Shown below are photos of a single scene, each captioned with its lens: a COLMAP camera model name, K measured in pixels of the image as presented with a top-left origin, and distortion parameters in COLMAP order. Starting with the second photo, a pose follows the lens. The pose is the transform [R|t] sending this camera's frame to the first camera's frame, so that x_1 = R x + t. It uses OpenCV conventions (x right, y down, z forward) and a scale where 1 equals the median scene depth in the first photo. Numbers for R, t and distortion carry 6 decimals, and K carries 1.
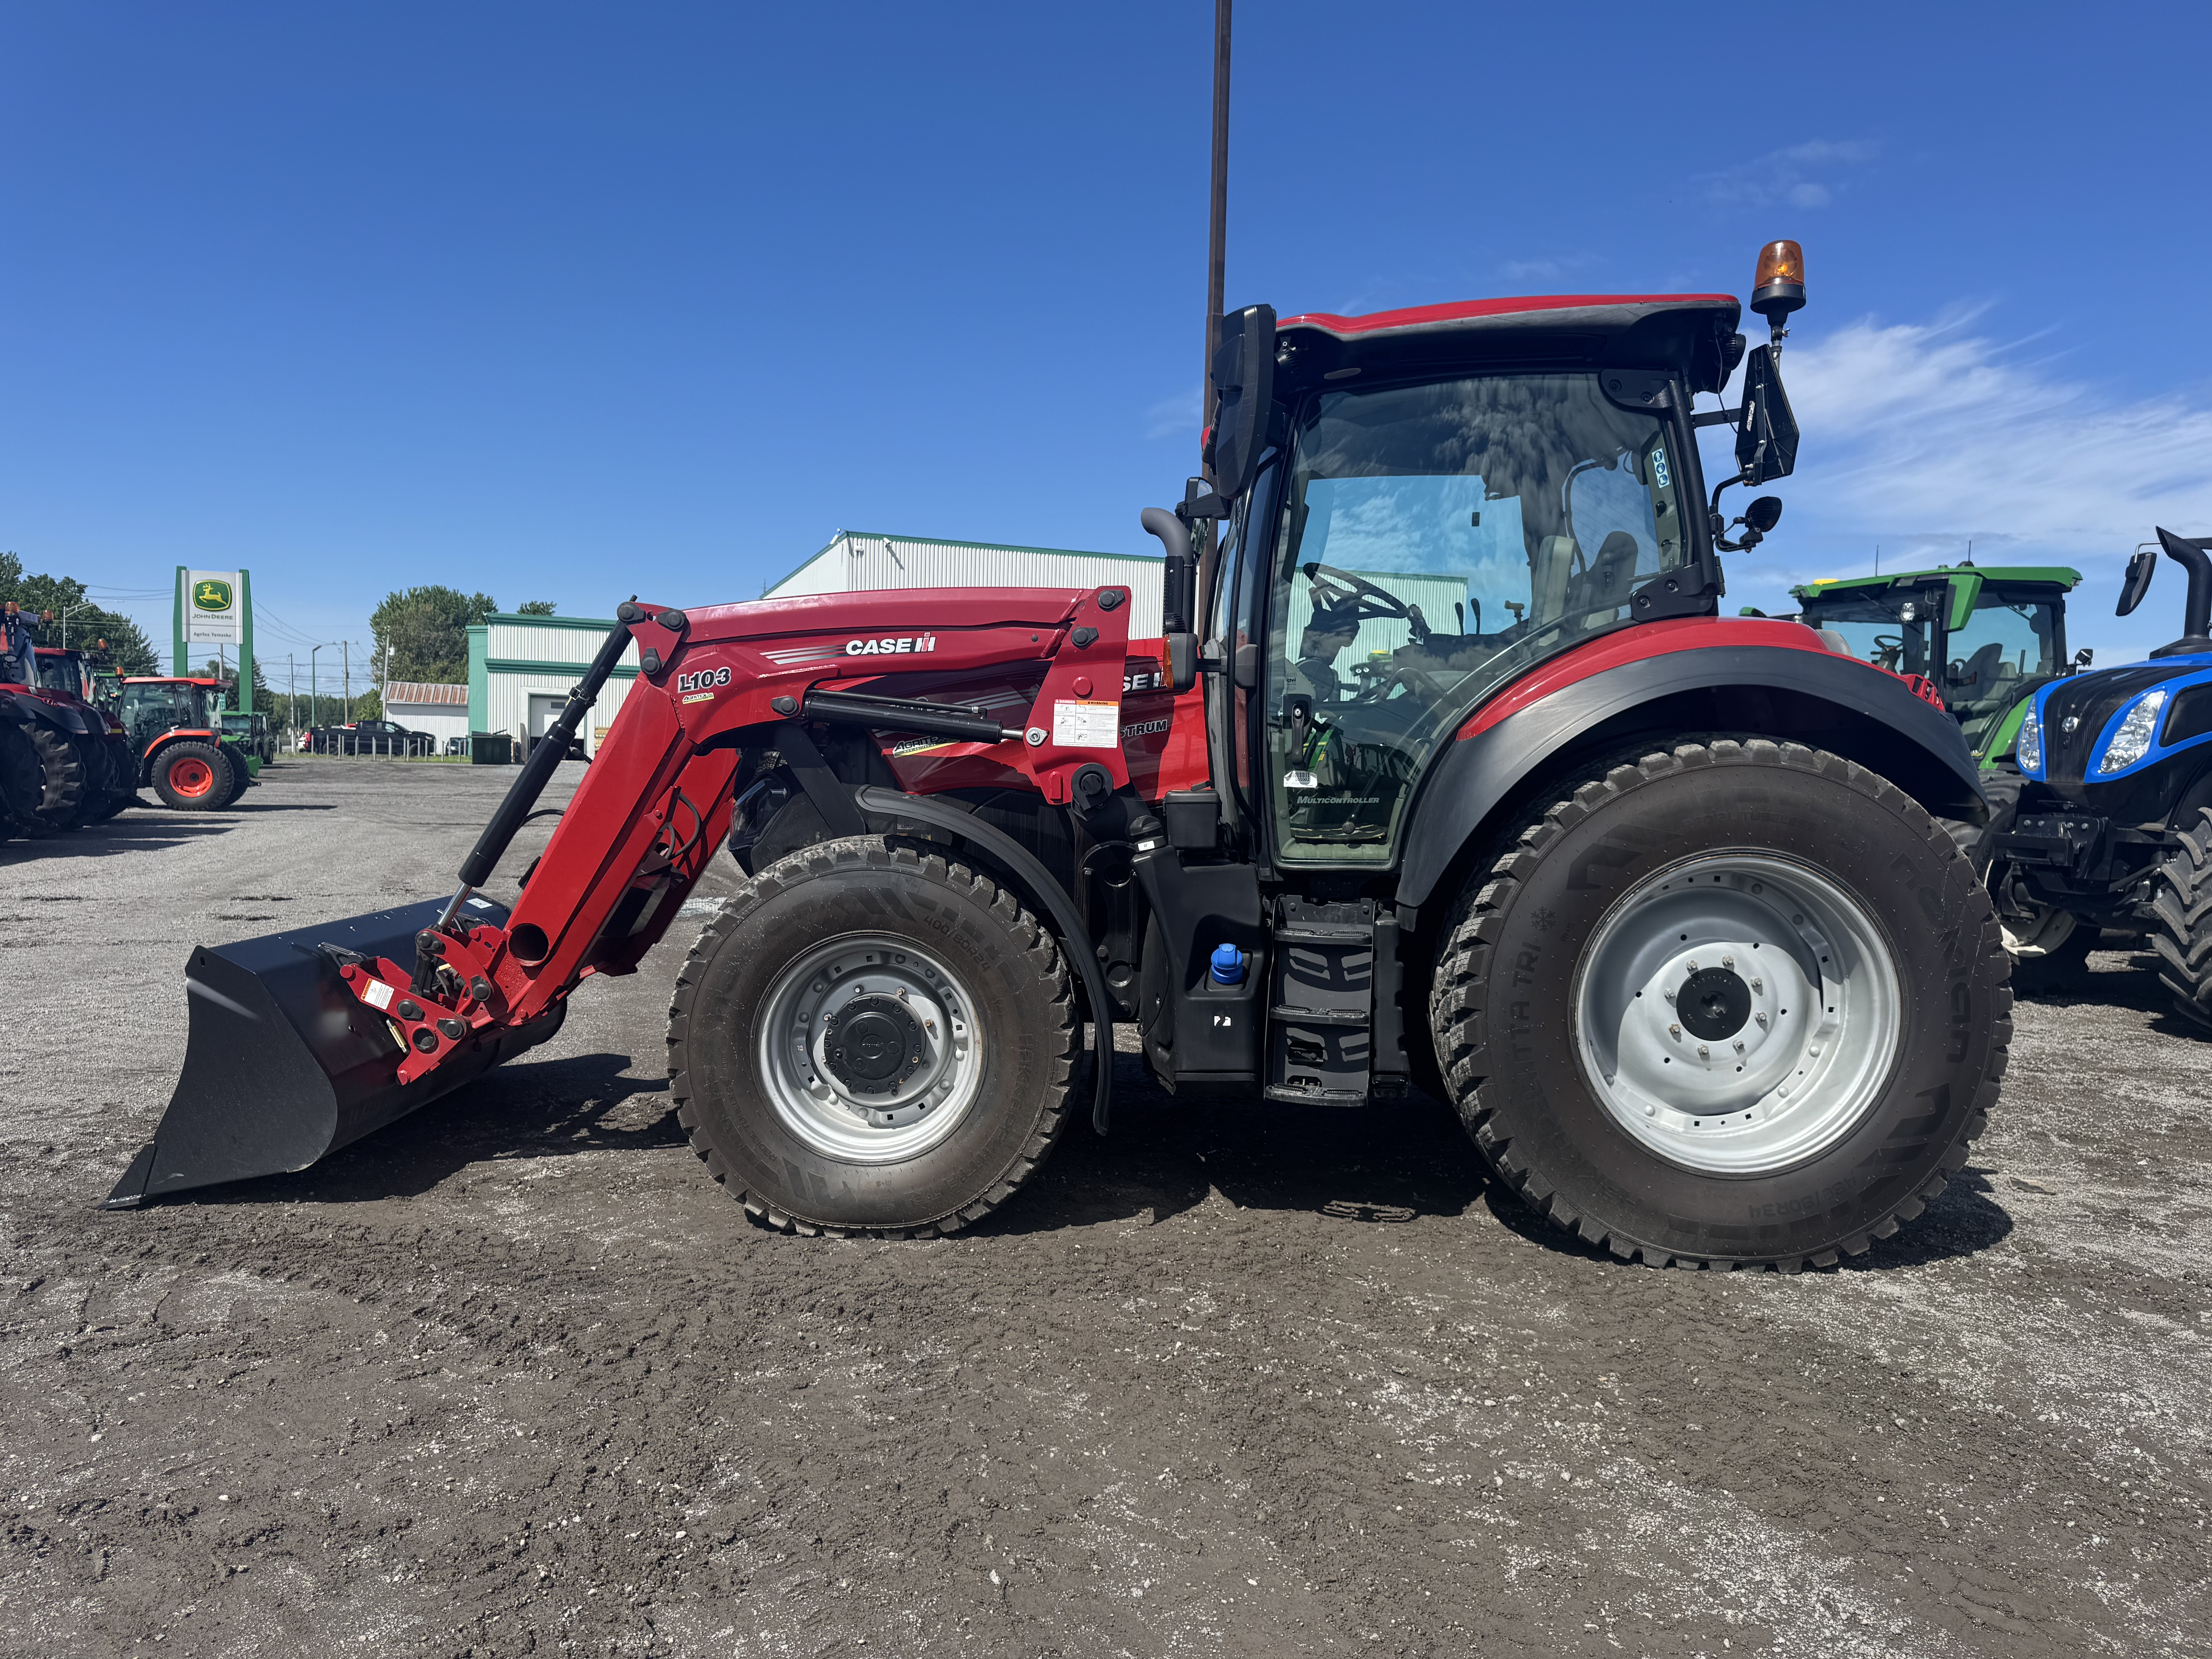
lens RADIAL K [[1559.3, 0, 1106.0], [0, 1559.3, 829.5], [0, 0, 1]] dist [0.005641, -0.006198]
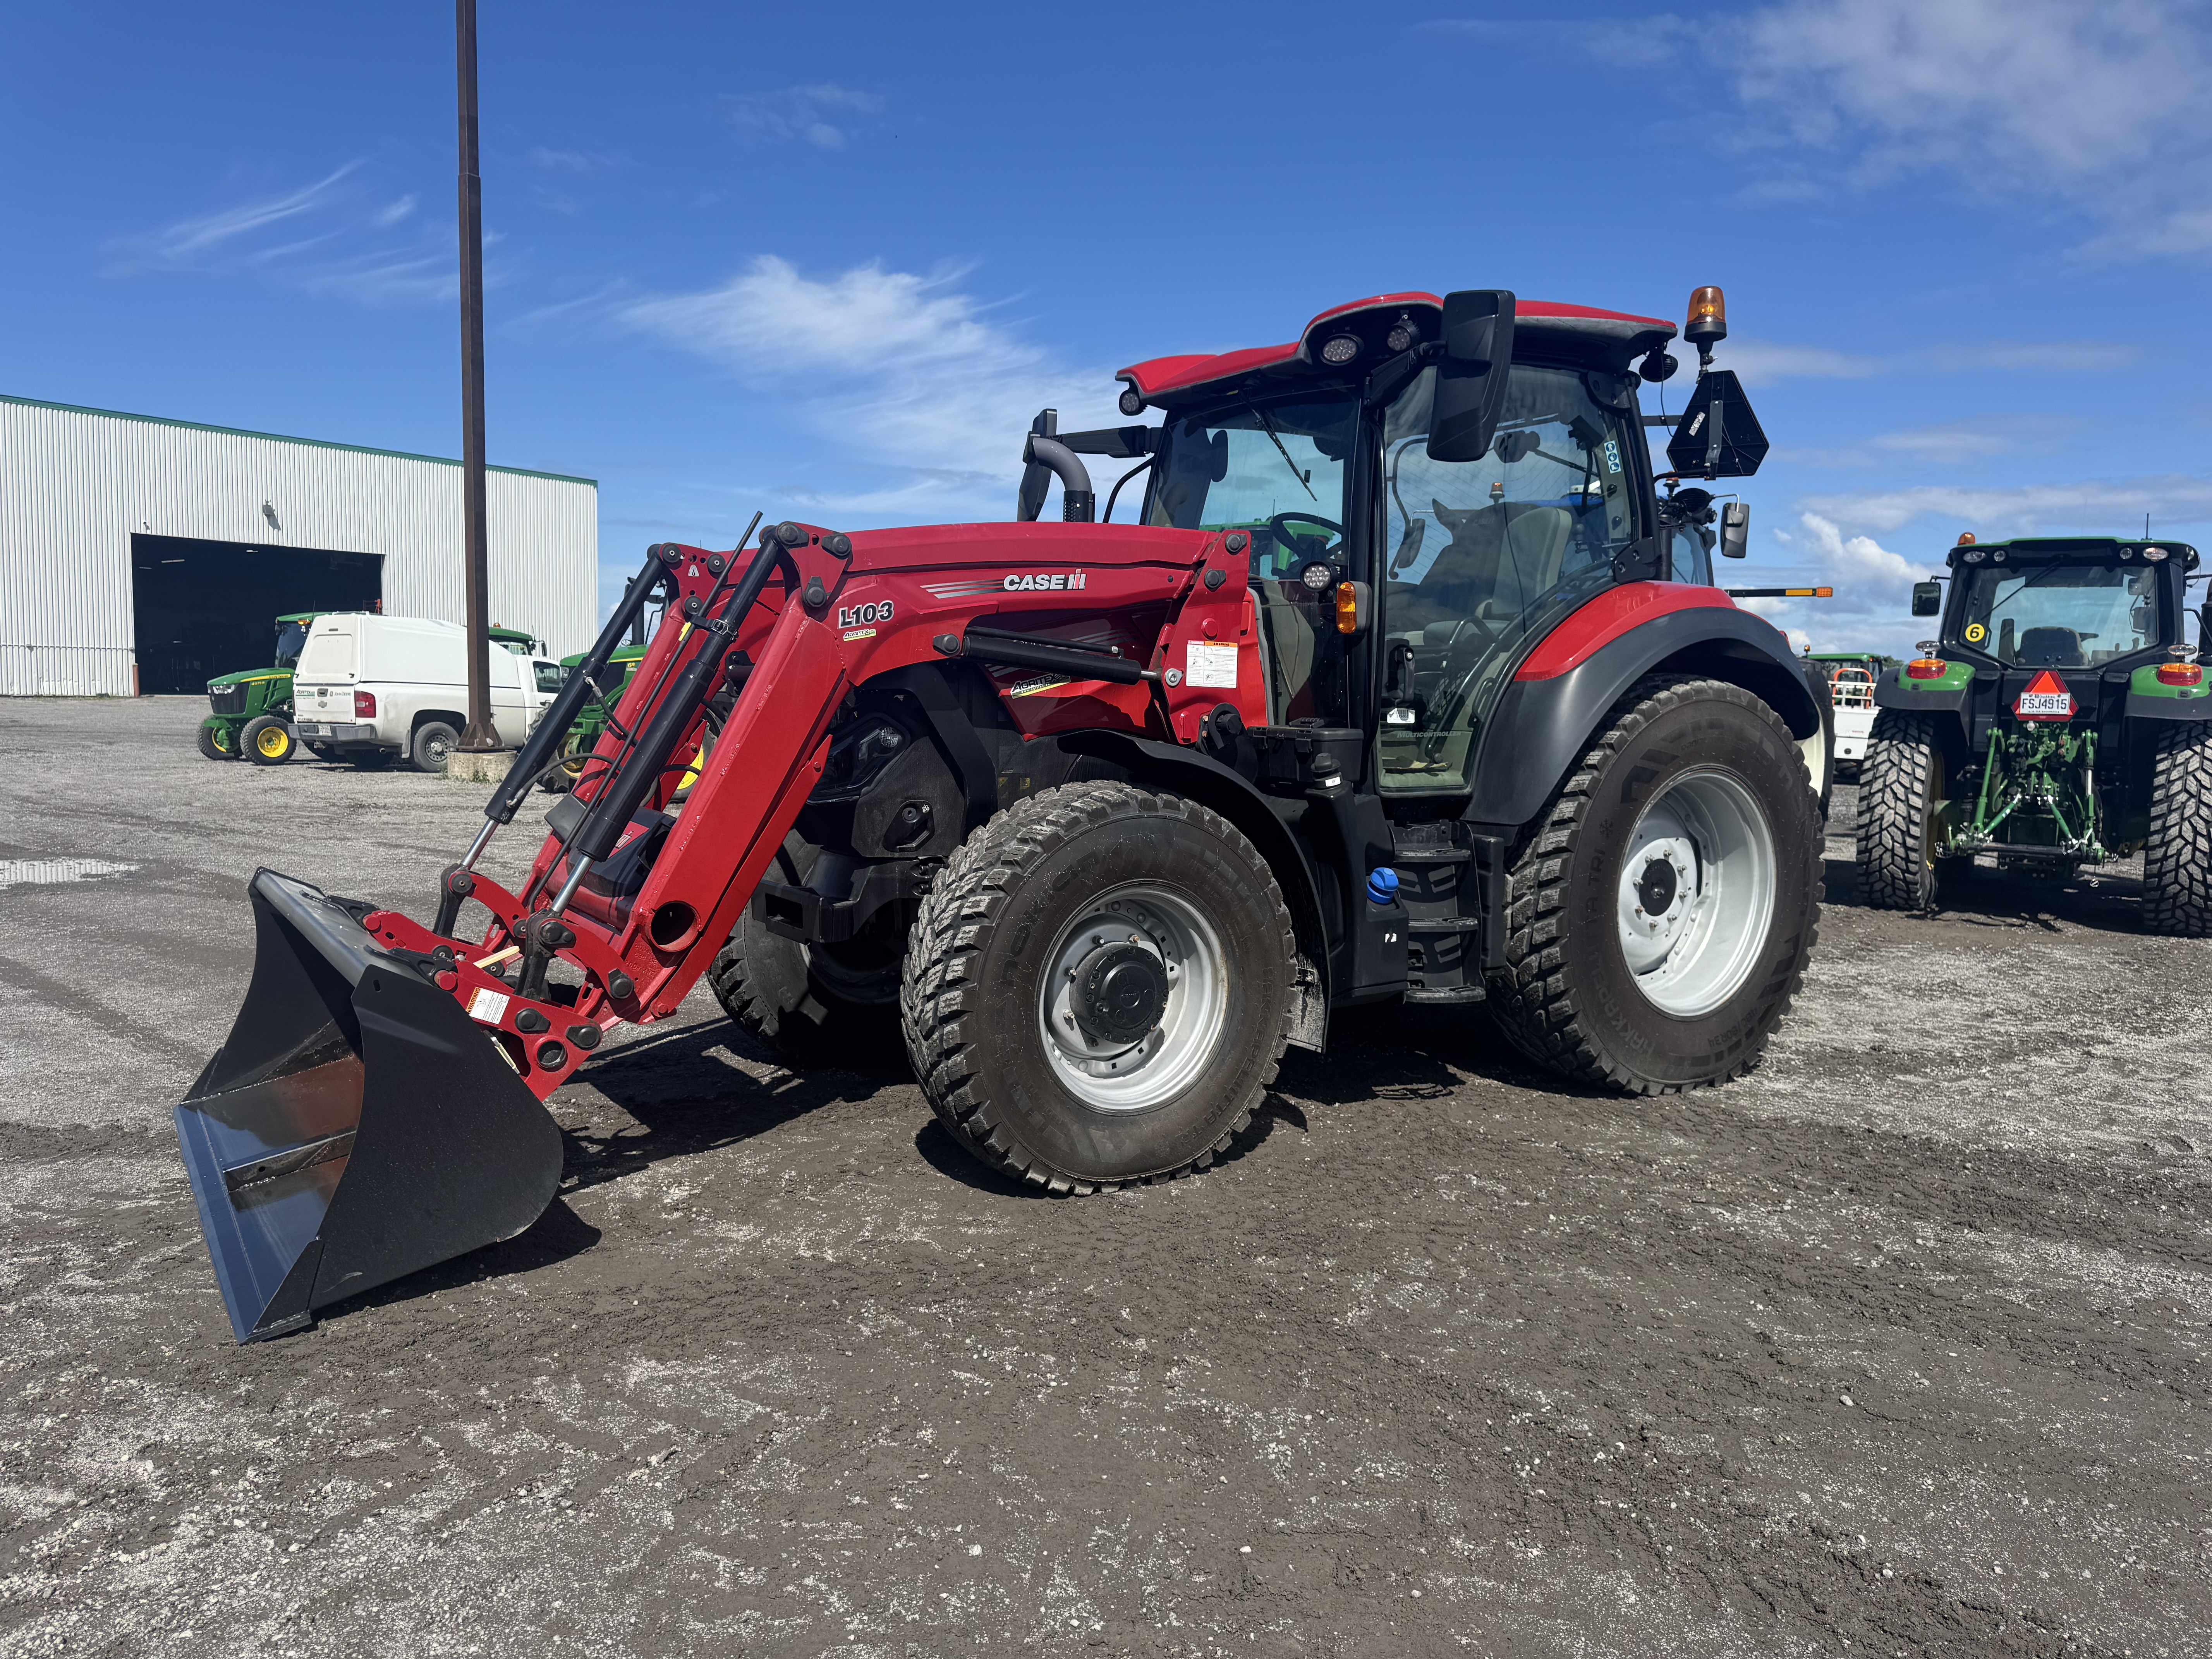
lens RADIAL K [[1546.6, 0, 1062.2], [0, 1546.6, 842.3], [0, 0, 1]] dist [0.008872, -0.004132]
pose [[0.837572, -0.060583, 0.542958, -0.657630], [0.024220, 0.996973, 0.073879, -0.028622], [-0.545790, -0.048729, 0.836504, 0.193749]]
